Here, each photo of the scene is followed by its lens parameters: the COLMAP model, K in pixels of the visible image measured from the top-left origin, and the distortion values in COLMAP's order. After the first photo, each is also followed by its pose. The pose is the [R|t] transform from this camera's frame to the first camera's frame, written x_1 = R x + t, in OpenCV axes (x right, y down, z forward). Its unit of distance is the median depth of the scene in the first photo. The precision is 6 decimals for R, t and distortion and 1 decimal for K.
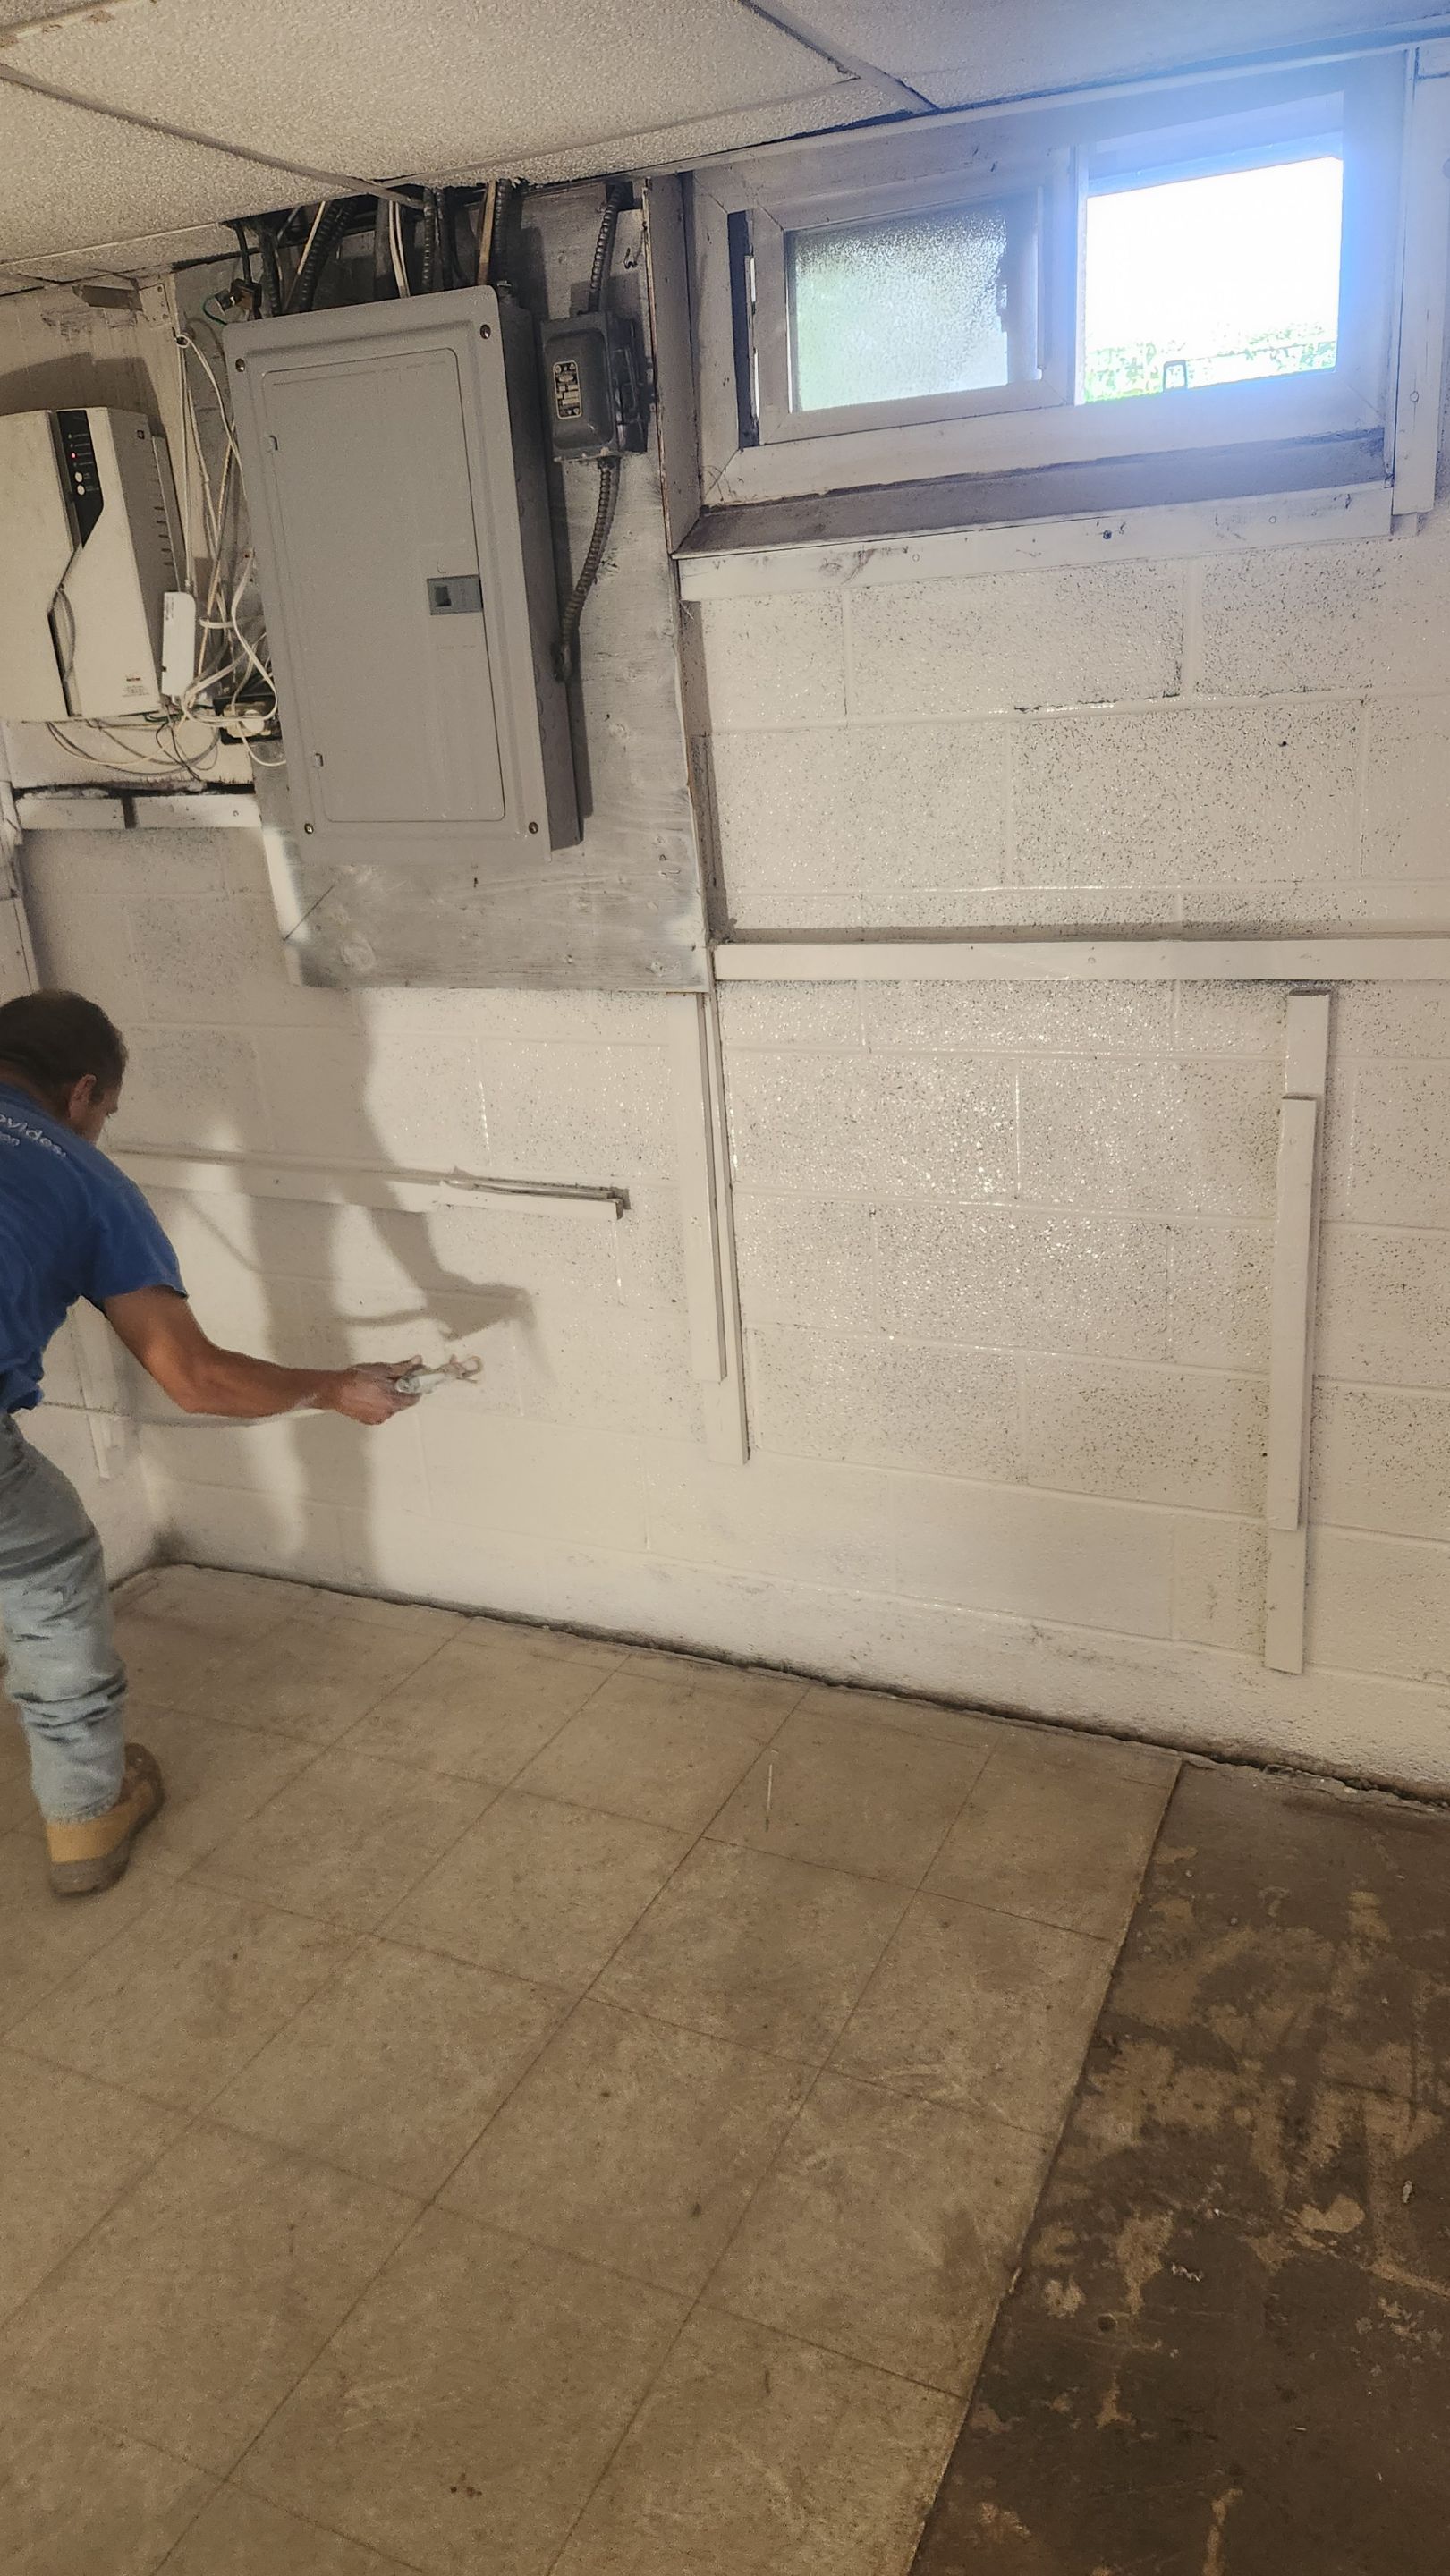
lens RADIAL K [[1977.5, 0, 725.0], [0, 1977.5, 1288.0], [0, 0, 1]] dist [-0.001053, -0.000891]
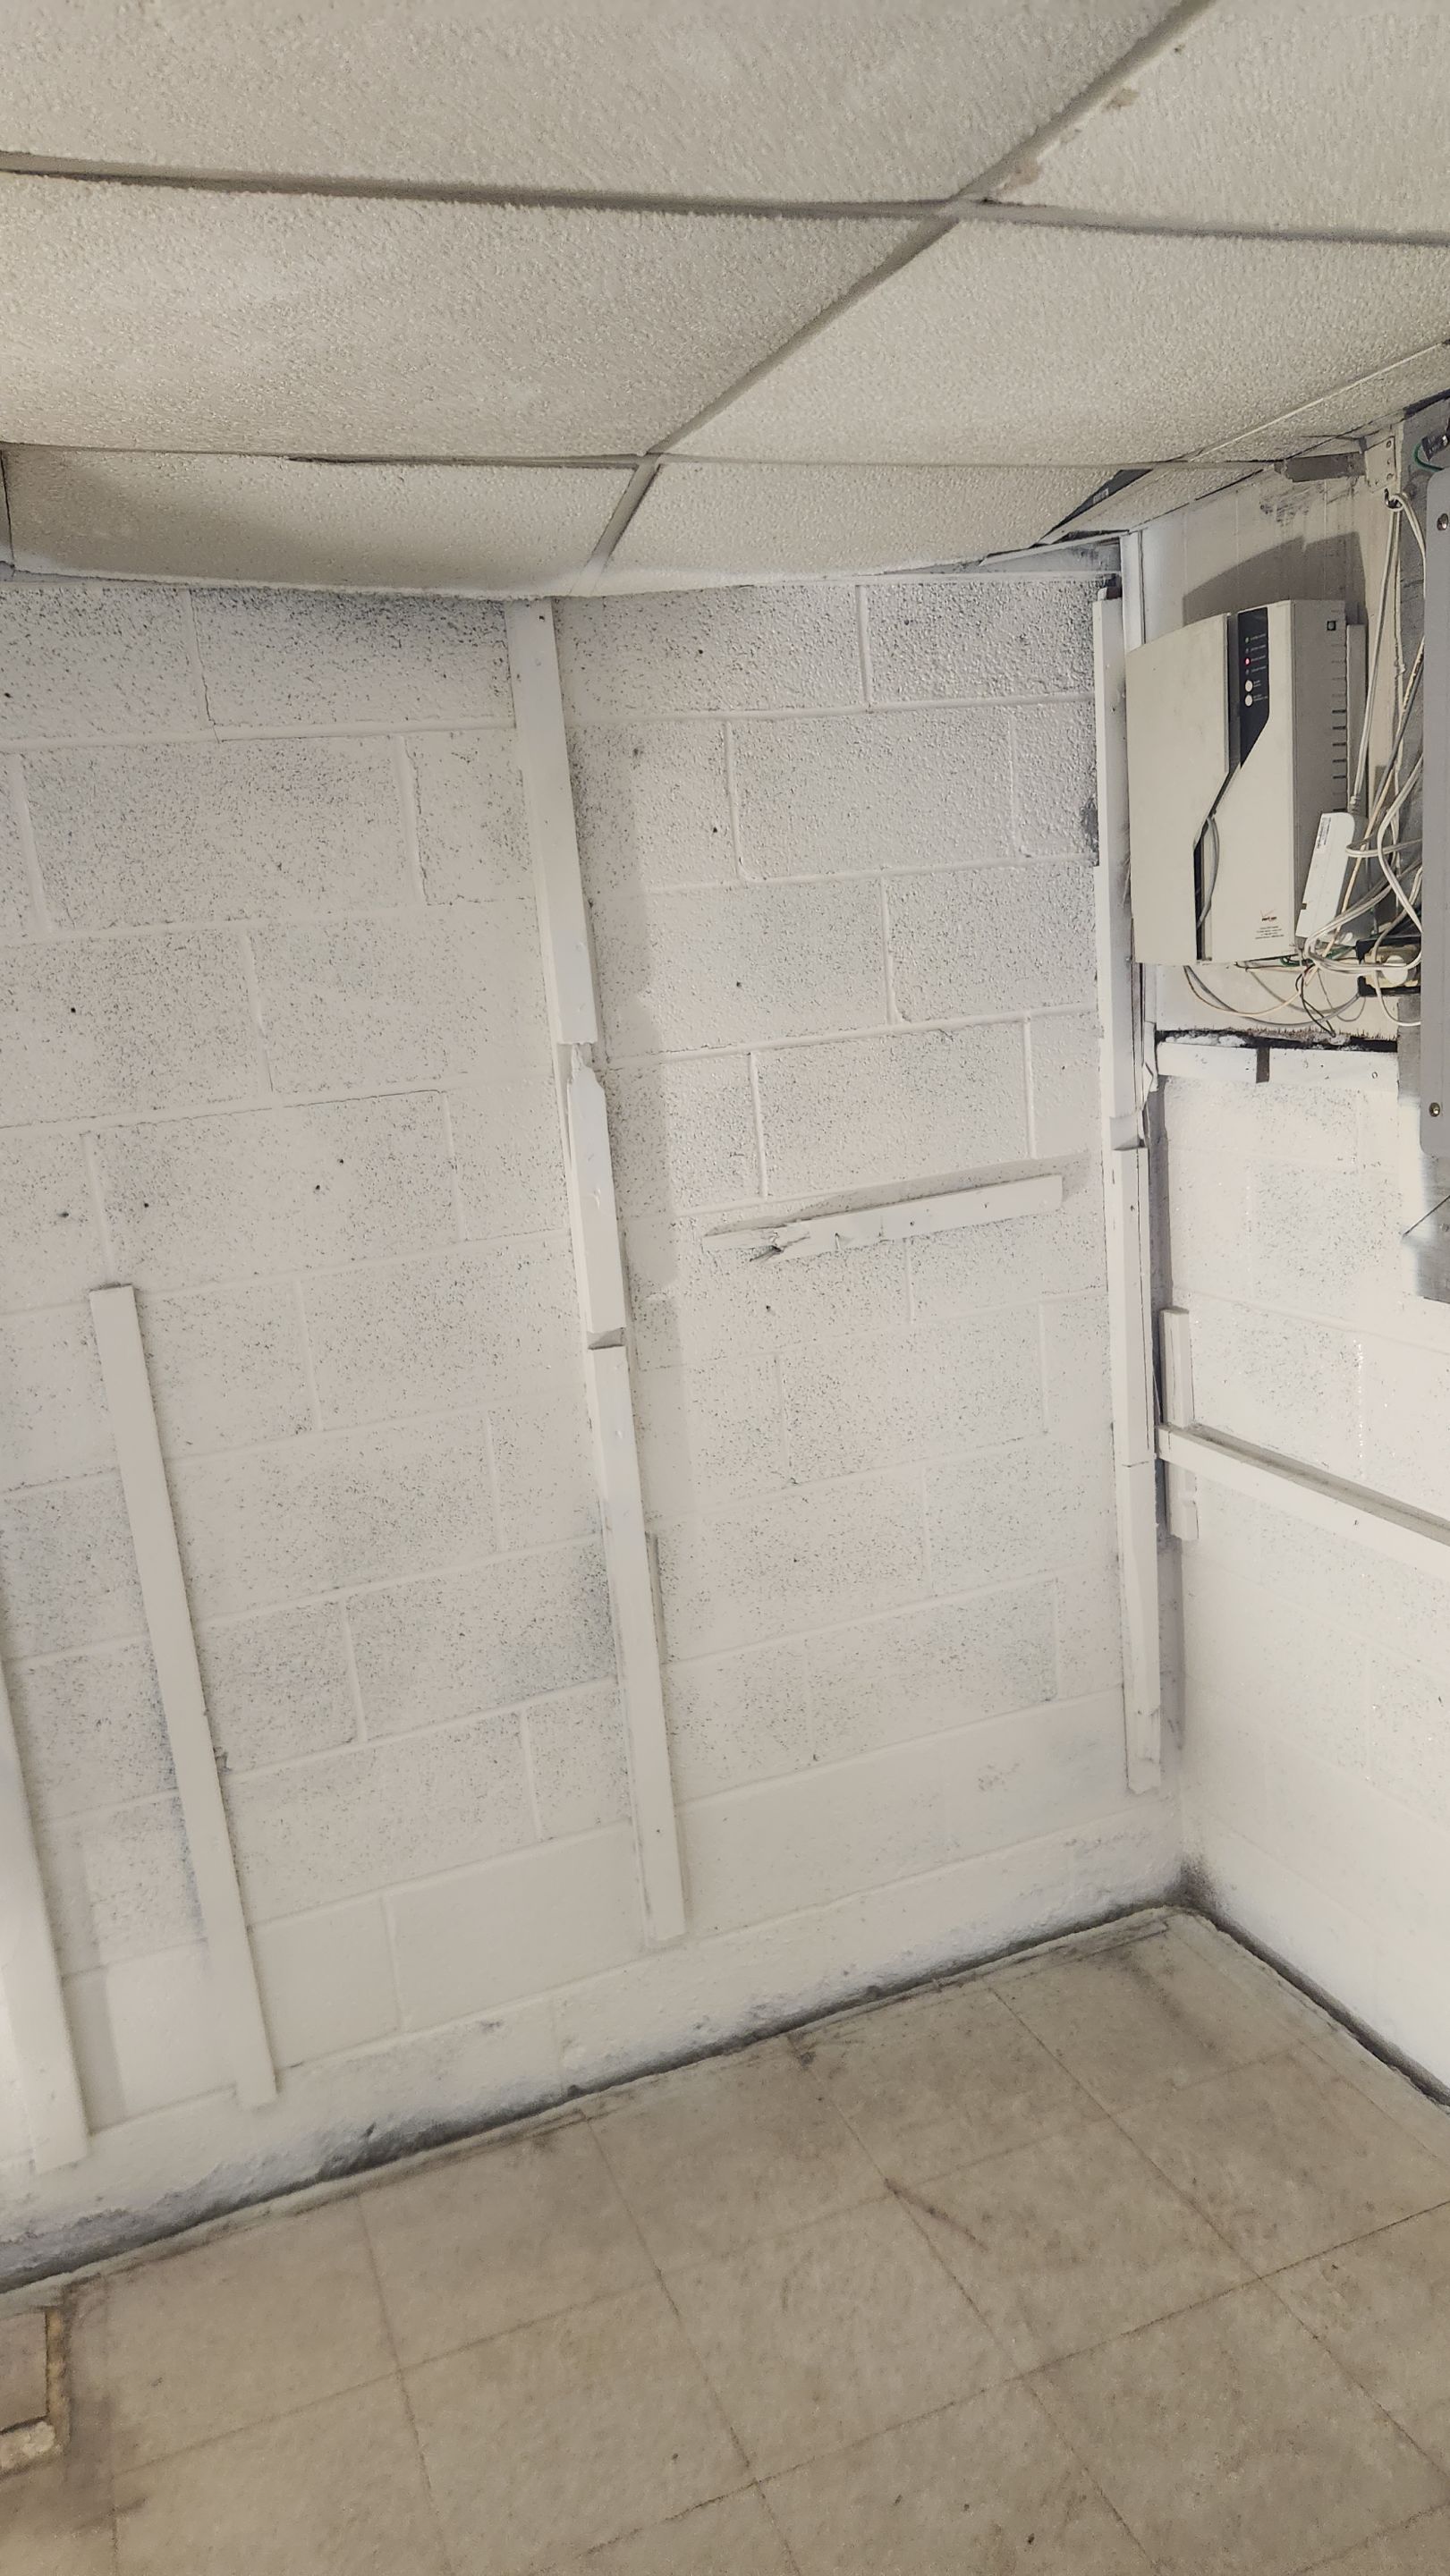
lens RADIAL K [[1684.4, 0, 725.0], [0, 1684.4, 1288.0], [0, 0, 1]] dist [0.063133, -0.048479]
pose [[0.711309, 0.139179, -0.688963, 0.059163], [-0.160621, 0.986449, 0.033445, -0.137442], [0.684281, 0.086873, 0.724025, 0.323739]]
